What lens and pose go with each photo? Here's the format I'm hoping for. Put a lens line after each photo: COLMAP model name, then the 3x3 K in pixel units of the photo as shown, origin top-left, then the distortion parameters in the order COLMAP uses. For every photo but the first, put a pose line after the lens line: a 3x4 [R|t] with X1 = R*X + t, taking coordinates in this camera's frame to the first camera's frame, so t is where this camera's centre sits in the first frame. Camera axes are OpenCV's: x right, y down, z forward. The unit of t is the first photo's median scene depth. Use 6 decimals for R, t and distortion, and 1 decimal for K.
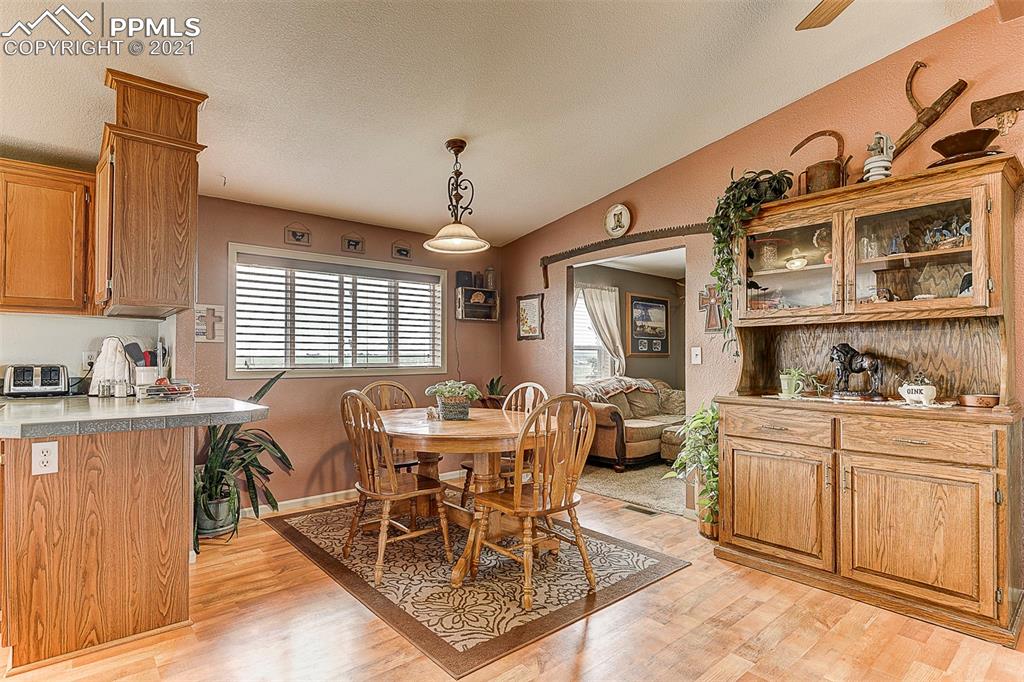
lens RADIAL K [[510.5, 0, 512.9], [0, 510.5, 347.0], [0, 0, 1]] dist [-0.003307, -0.002915]
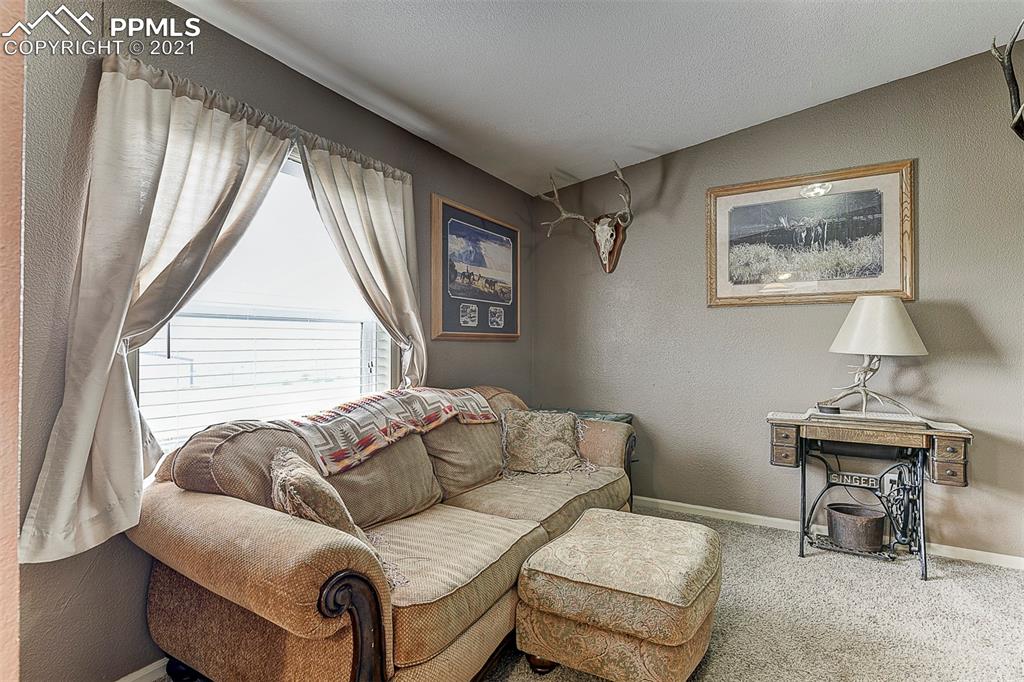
lens RADIAL K [[510.5, 0, 503.2], [0, 510.5, 344.3], [0, 0, 1]] dist [-0.003307, -0.002915]
pose [[0.953082, 0.000762, 0.302710, 0.150192], [-0.008779, 0.999646, 0.025124, 0.011859], [-0.302584, -0.026602, 0.952751, 0.569892]]
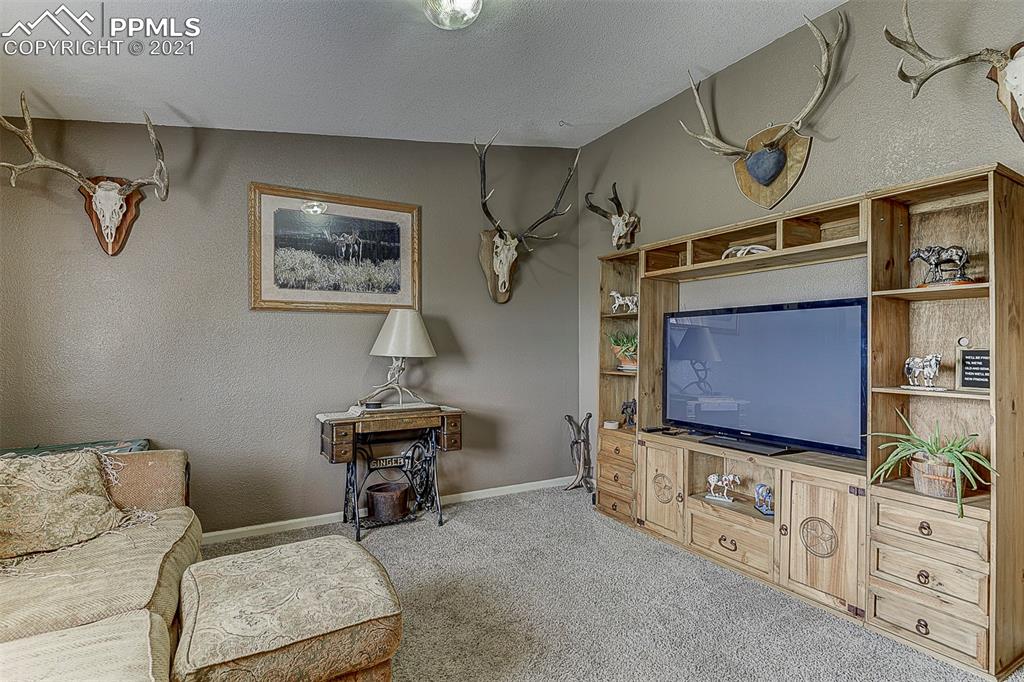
lens RADIAL K [[510.5, 0, 507.1], [0, 510.5, 342.9], [0, 0, 1]] dist [-0.003307, -0.002915]
pose [[0.190279, 0.007123, 0.981704, 0.082547], [-0.019202, 0.999809, -0.003533, 0.013852], [-0.981542, -0.018179, 0.190379, 0.669426]]
